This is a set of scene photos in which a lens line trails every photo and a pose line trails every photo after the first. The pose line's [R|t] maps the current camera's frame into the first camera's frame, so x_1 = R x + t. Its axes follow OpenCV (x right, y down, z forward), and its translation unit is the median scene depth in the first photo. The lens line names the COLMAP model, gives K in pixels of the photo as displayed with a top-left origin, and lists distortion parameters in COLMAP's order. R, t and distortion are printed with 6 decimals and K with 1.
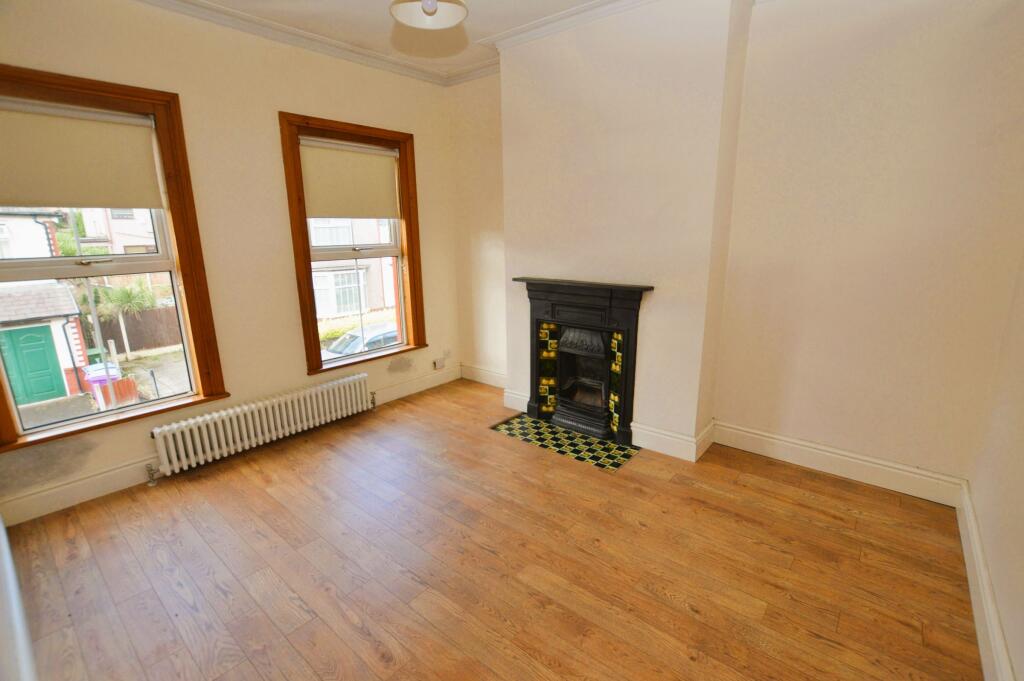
lens RADIAL K [[469.6, 0, 507.2], [0, 469.6, 343.6], [0, 0, 1]] dist [-0.015230, -0.000025]
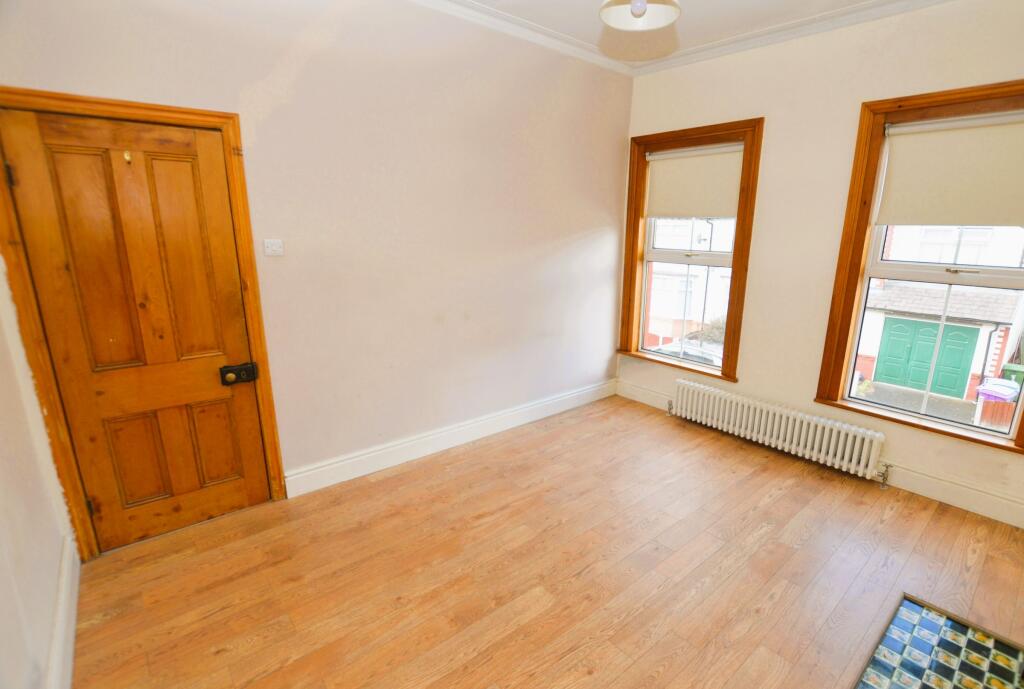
lens RADIAL K [[446.2, 0, 517.3], [0, 446.2, 361.6], [0, 0, 1]] dist [-0.027658, -0.000035]
pose [[-0.145483, 0.282182, -0.948266, 0.550394], [-0.245115, 0.918302, 0.310871, -0.156685], [0.958516, 0.277660, -0.064431, 0.615736]]
